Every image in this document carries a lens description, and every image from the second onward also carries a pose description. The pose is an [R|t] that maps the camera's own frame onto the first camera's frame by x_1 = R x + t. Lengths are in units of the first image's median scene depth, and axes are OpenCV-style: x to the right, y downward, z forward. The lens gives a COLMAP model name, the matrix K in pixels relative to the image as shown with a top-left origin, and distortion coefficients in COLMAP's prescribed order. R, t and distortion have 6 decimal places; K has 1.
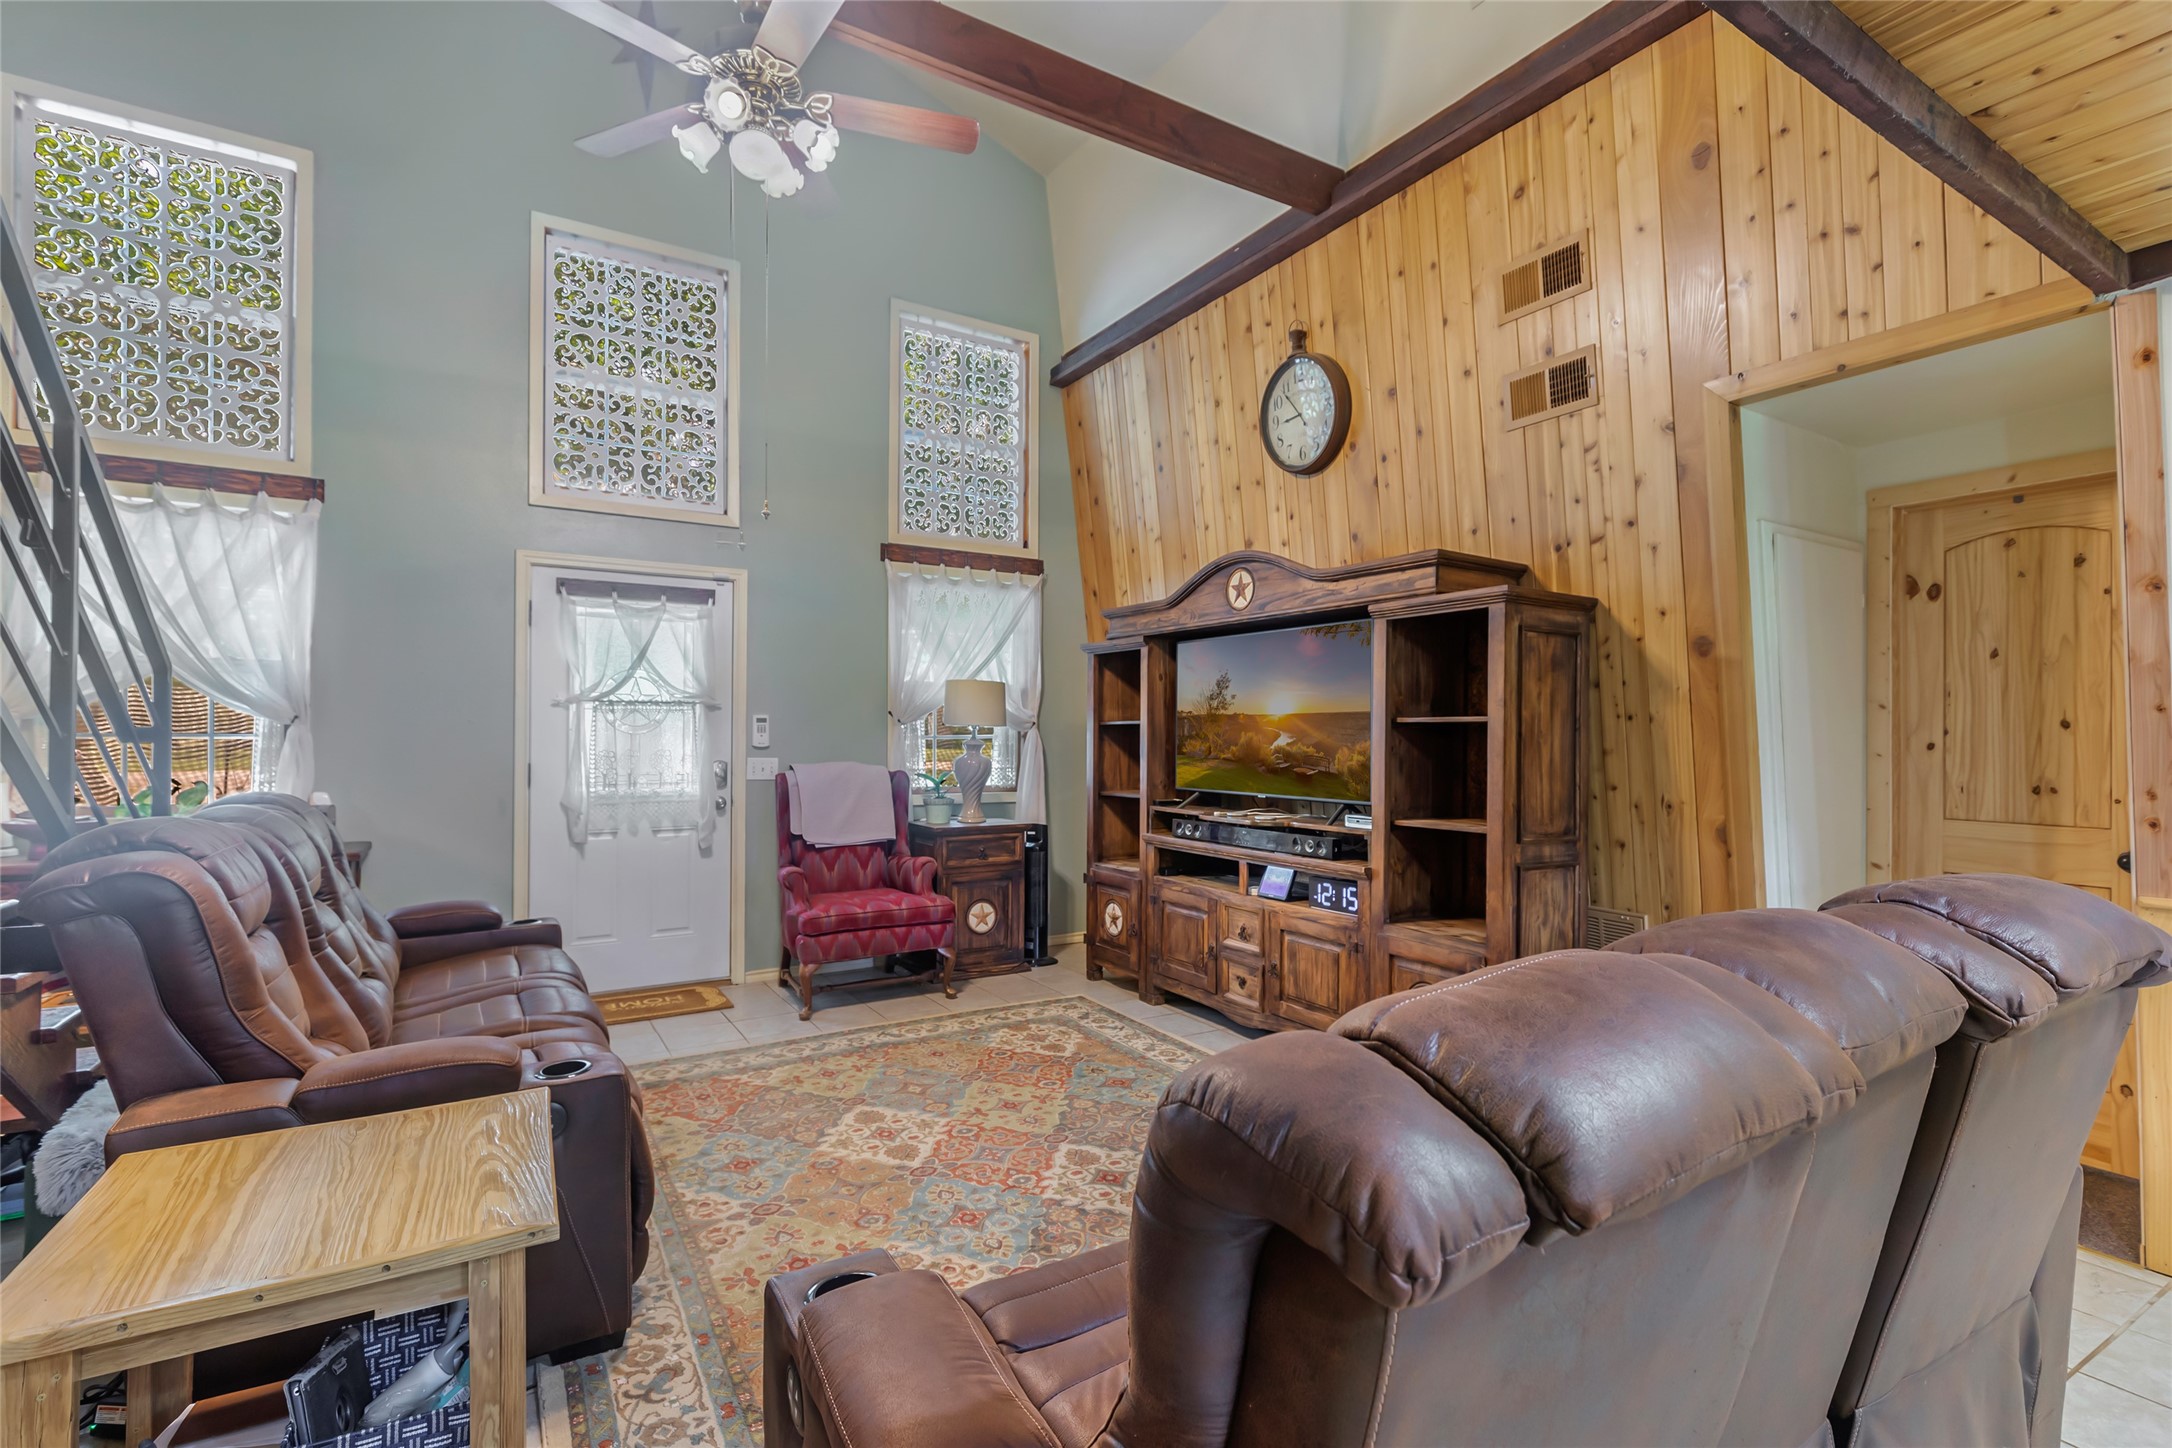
lens RADIAL K [[1027.7, 0, 1051.8], [0, 1027.7, 730.3], [0, 0, 1]] dist [0.004145, -0.000148]
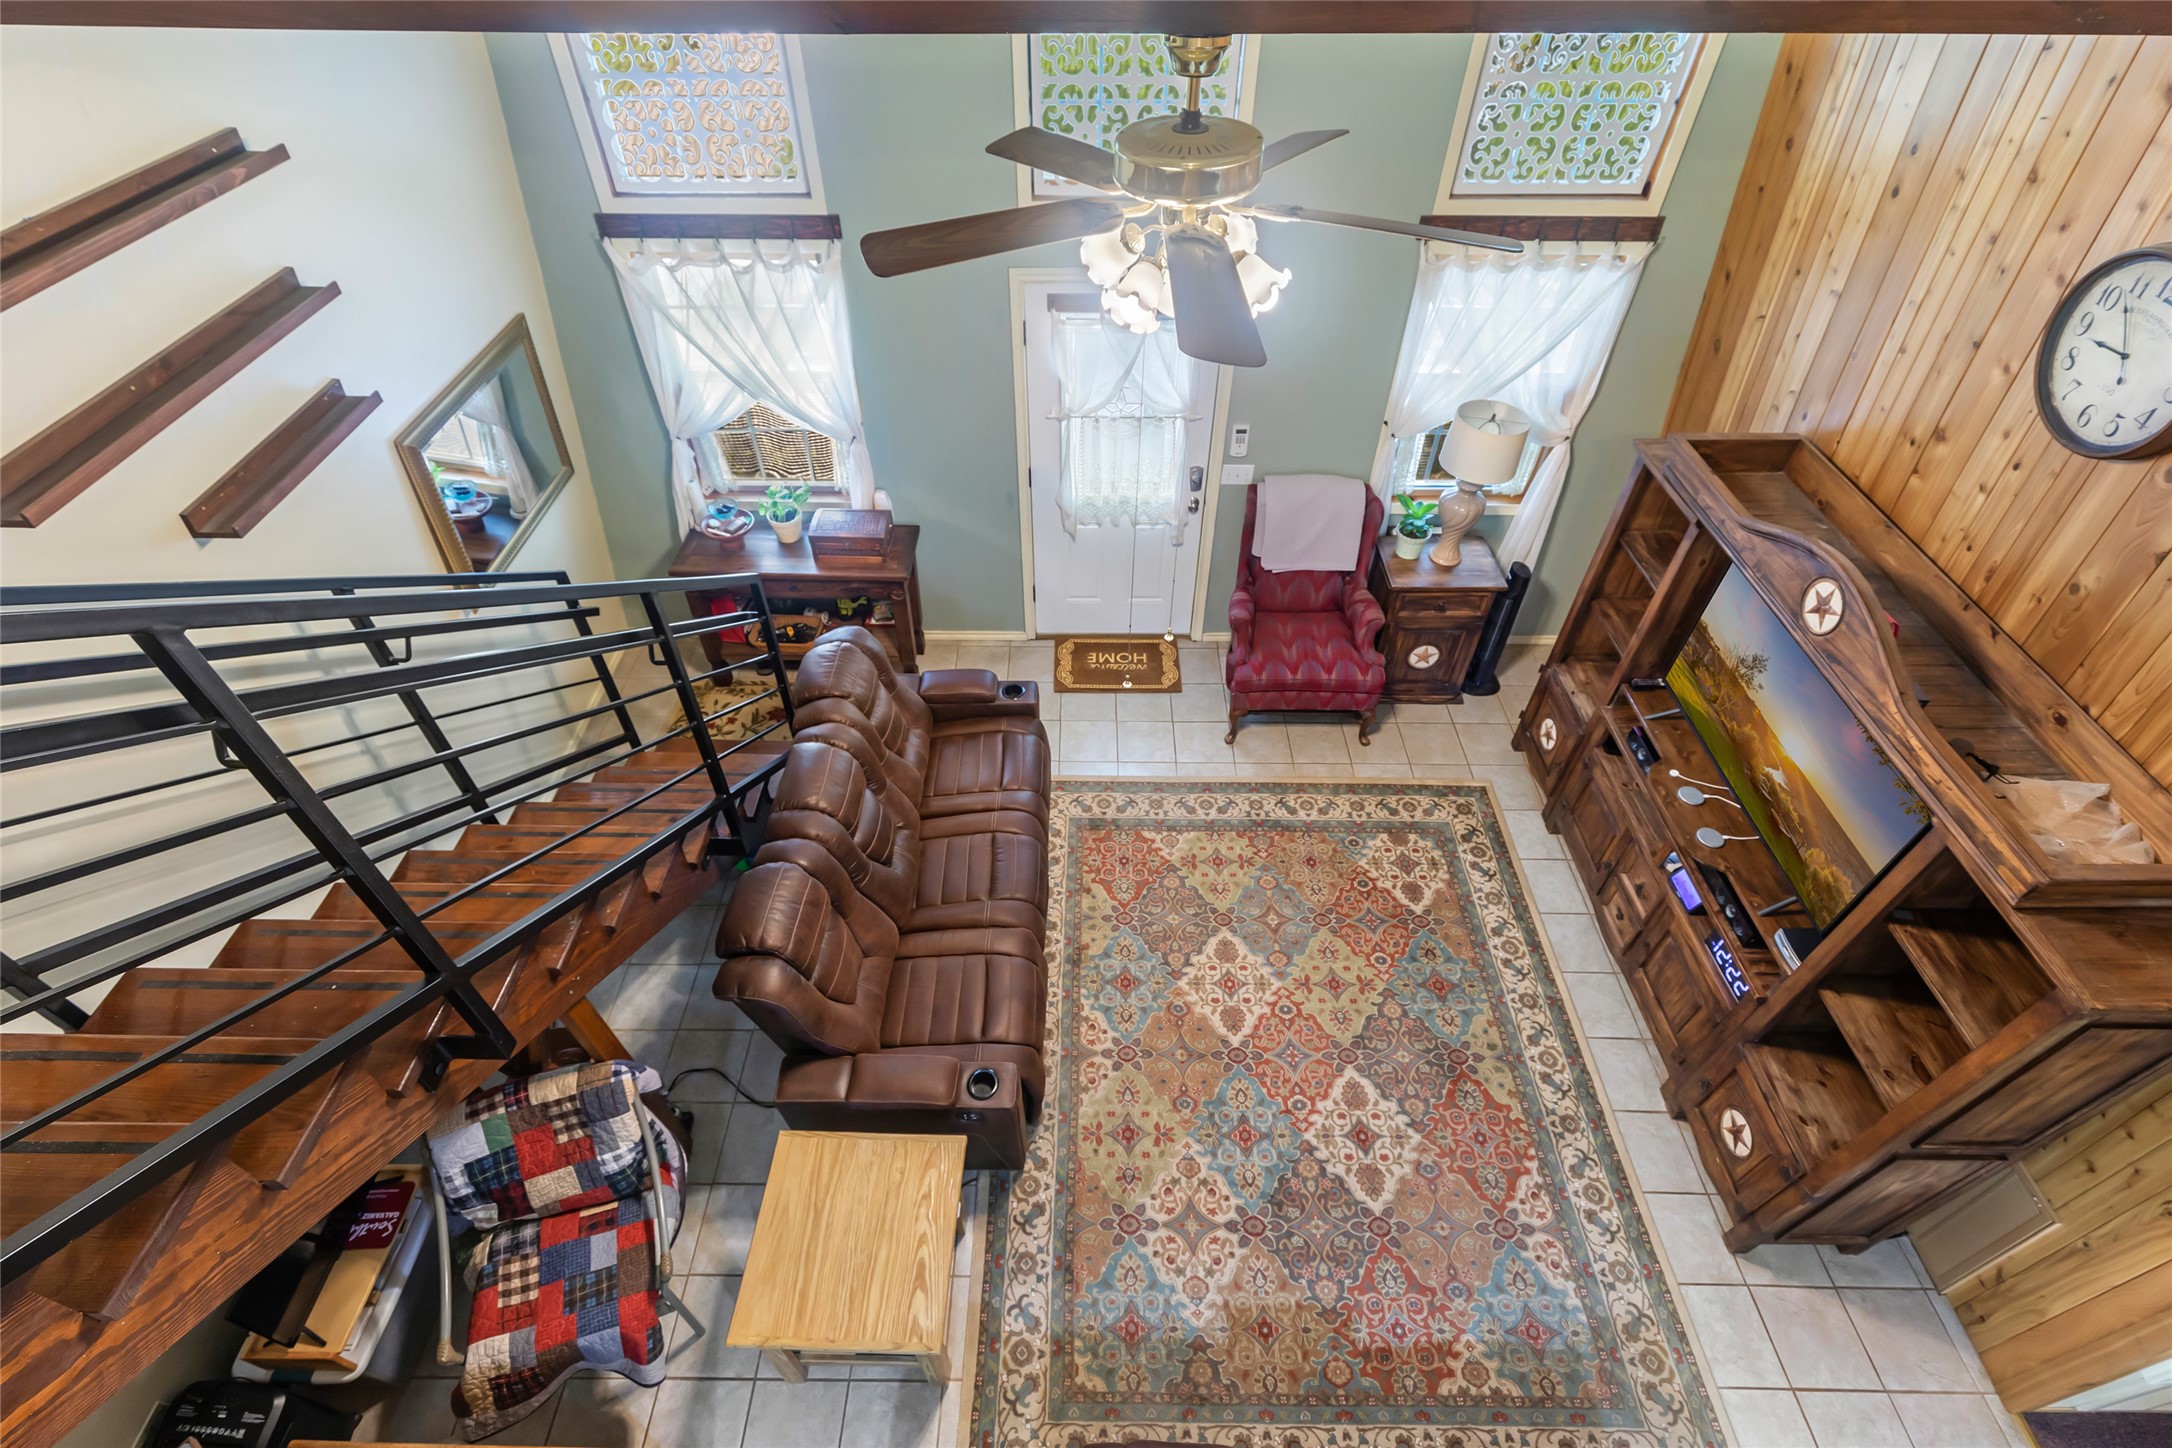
lens RADIAL K [[977.2, 0, 1026.8], [0, 977.2, 727.6], [0, 0, 1]] dist [0.000444, -0.000476]
pose [[0.852454, 0.341297, -0.396028, 0.004419], [0.039823, 0.712920, 0.700113, -0.608692], [0.521283, -0.612585, 0.594141, 0.240014]]
